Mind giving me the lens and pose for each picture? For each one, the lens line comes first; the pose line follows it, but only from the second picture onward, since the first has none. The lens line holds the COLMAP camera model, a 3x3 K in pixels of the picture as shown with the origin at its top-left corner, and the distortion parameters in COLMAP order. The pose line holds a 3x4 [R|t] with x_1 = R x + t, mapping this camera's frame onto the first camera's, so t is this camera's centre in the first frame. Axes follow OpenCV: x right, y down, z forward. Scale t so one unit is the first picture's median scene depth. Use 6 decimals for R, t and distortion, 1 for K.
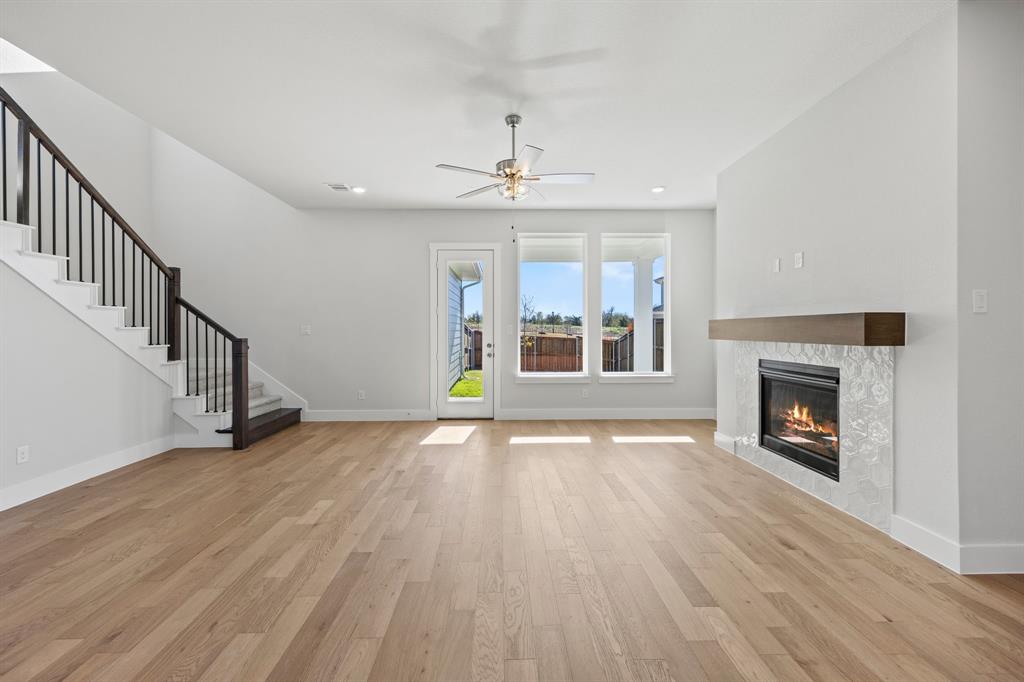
lens RADIAL K [[415.5, 0, 506.8], [0, 415.5, 331.1], [0, 0, 1]] dist [0.001311, 0.000071]
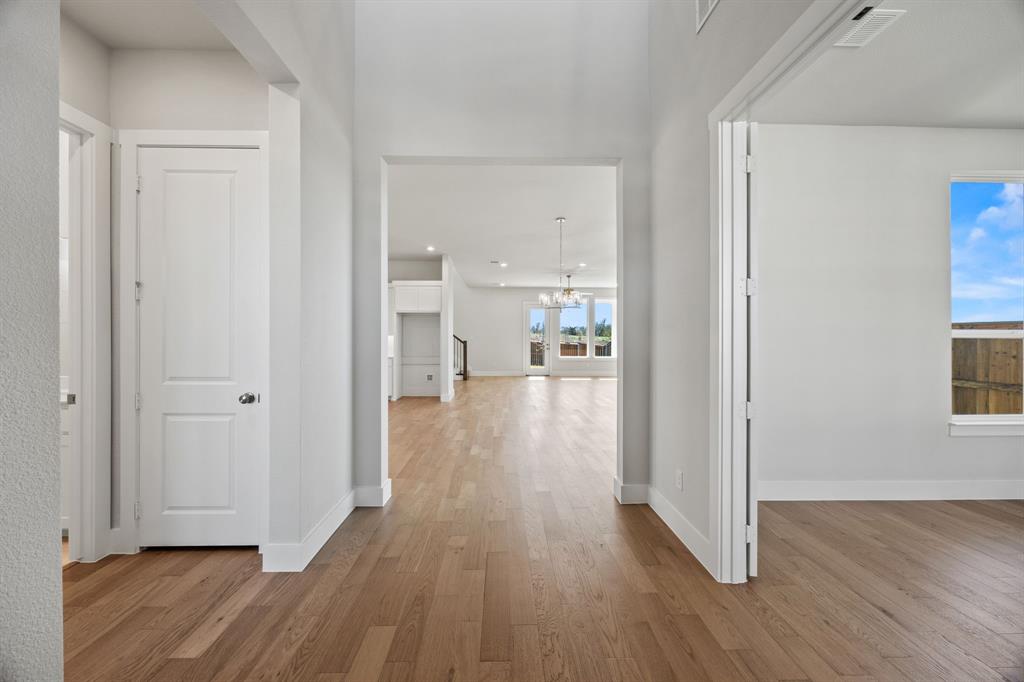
lens RADIAL K [[390.8, 0, 506.2], [0, 390.8, 334.1], [0, 0, 1]] dist [-0.005481, 0.000073]
pose [[0.999994, 0.003370, 0.001183, -0.393637], [-0.003351, 0.999879, -0.015204, 0.011657], [-0.001234, 0.015200, 0.999884, -1.728458]]
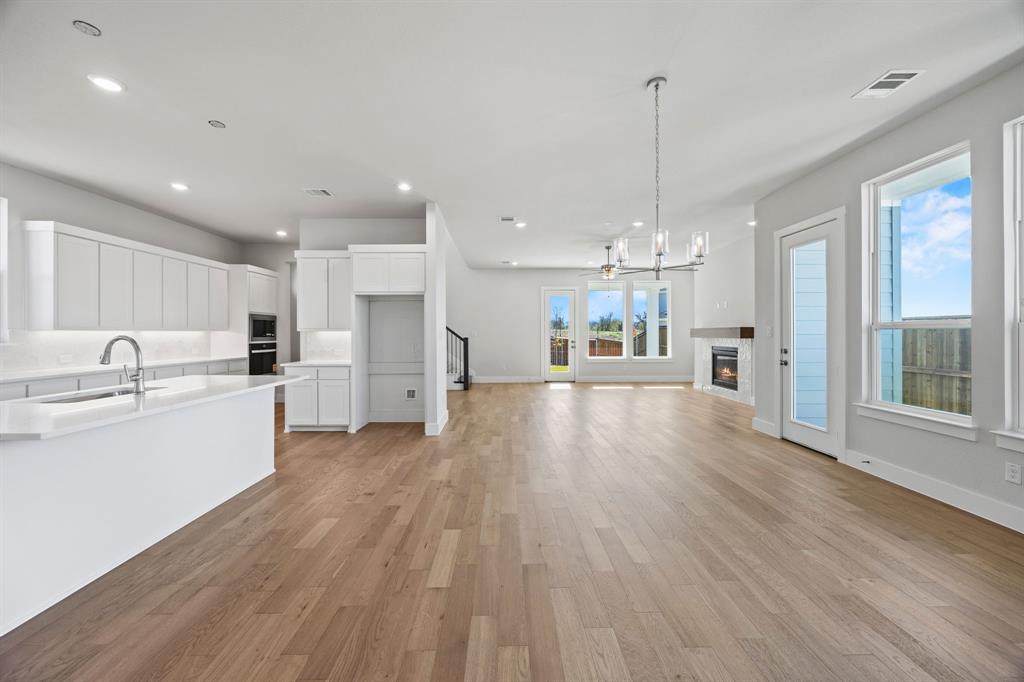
lens RADIAL K [[390.8, 0, 506.2], [0, 390.8, 334.1], [0, 0, 1]] dist [-0.005481, 0.000073]
pose [[0.999949, -0.001338, -0.009969, -0.446029], [0.001311, 0.999995, -0.002745, 0.006094], [0.009972, 0.002731, 0.999947, -1.033410]]
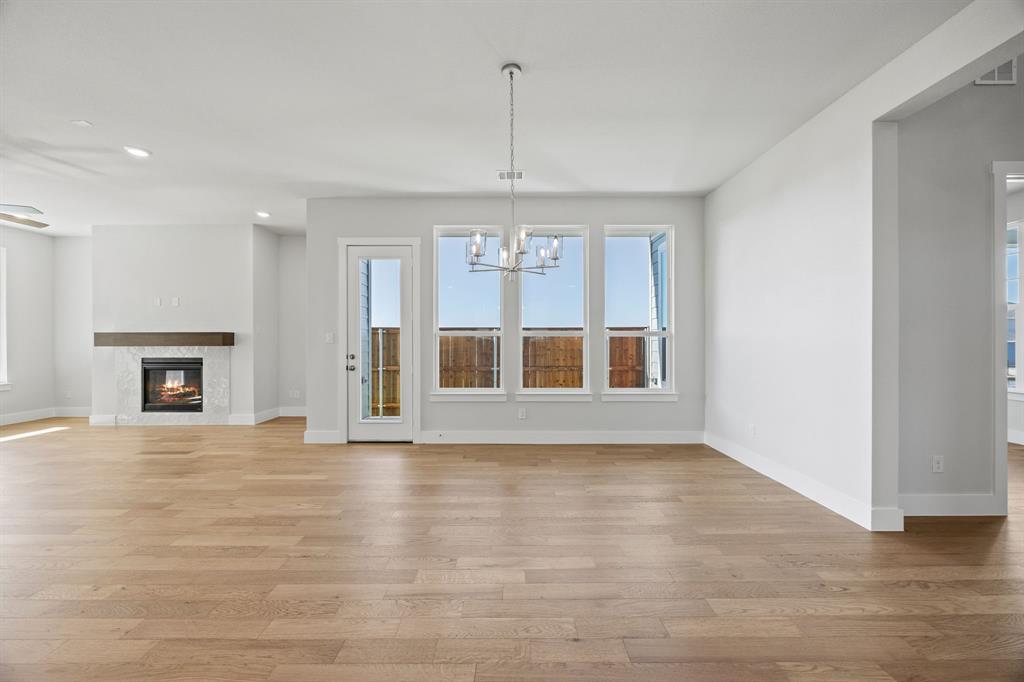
lens RADIAL K [[390.5, 0, 507.5], [0, 390.5, 340.2], [0, 0, 1]] dist [-0.004070, 0.000197]
pose [[0.015297, 0.000263, 0.999883, -0.800776], [0.006240, 0.999980, -0.000358, 0.007733], [-0.999864, 0.006245, 0.015296, -0.400226]]
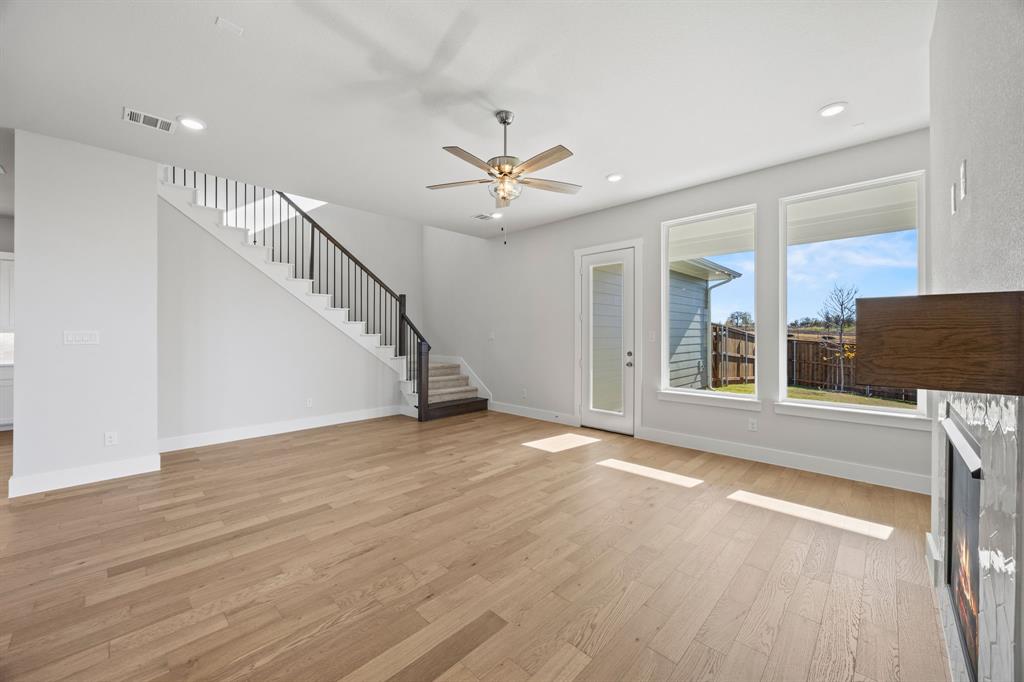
lens RADIAL K [[390.8, 0, 506.2], [0, 390.8, 334.1], [0, 0, 1]] dist [-0.005481, 0.000073]
pose [[0.702912, -0.000137, -0.711277, 0.520563], [-0.005247, 0.999972, -0.005378, -0.002882], [0.711258, 0.007512, 0.702891, 0.300095]]
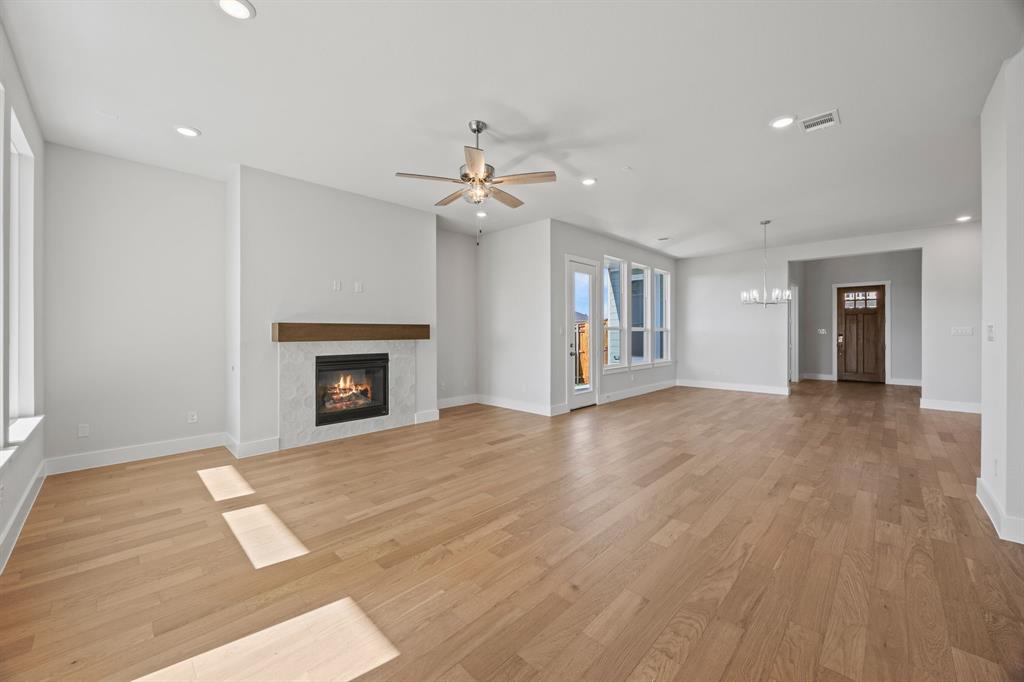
lens RADIAL K [[390.8, 0, 506.2], [0, 390.8, 334.1], [0, 0, 1]] dist [-0.005481, 0.000073]
pose [[-0.698199, -0.000402, 0.715904, -0.569629], [0.006181, 0.999959, 0.006590, -0.002218], [-0.715877, 0.009026, -0.698168, 1.288724]]
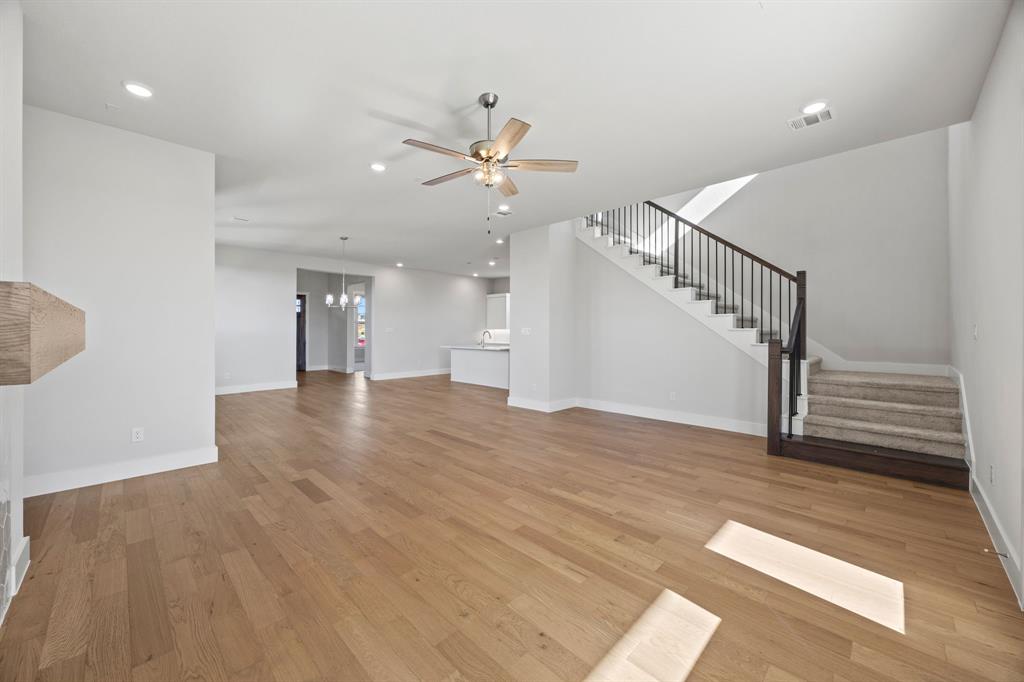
lens RADIAL K [[390.8, 0, 506.2], [0, 390.8, 334.1], [0, 0, 1]] dist [-0.005481, 0.000073]
pose [[-0.719379, 0.006497, -0.694588, 0.460846], [-0.003370, 0.999912, 0.012842, -0.004979], [0.694610, 0.011579, -0.719293, 1.306482]]
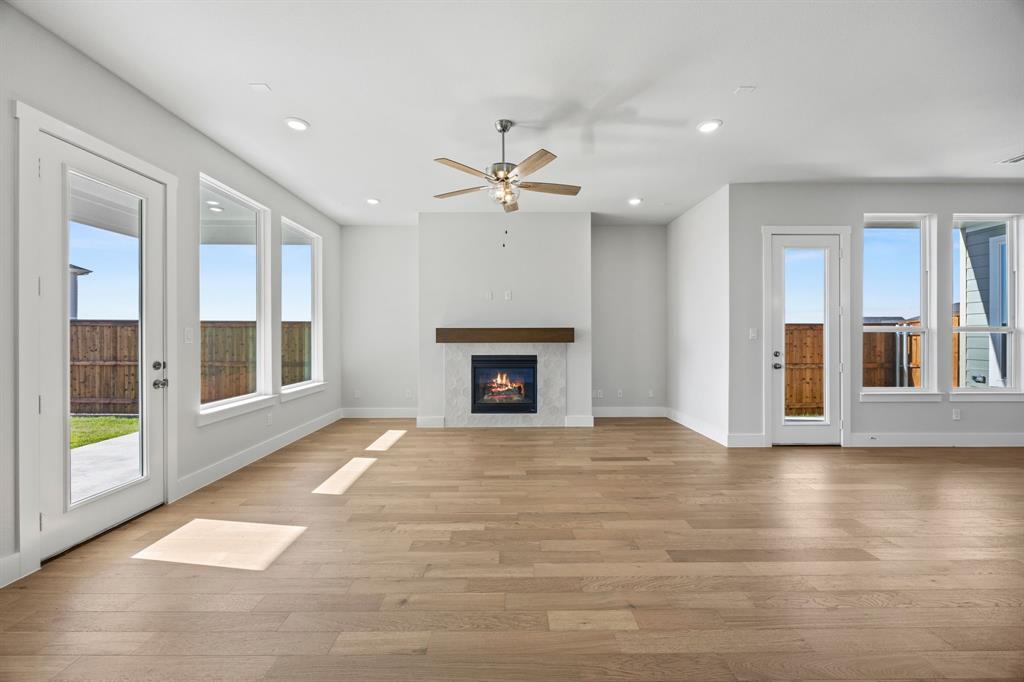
lens RADIAL K [[390.5, 0, 507.5], [0, 390.5, 340.2], [0, 0, 1]] dist [-0.004070, 0.000197]
pose [[0.011732, -0.008455, 0.999895, -0.734344], [0.005954, 0.999947, 0.008386, 0.001940], [-0.999913, 0.005855, 0.011782, 0.783054]]
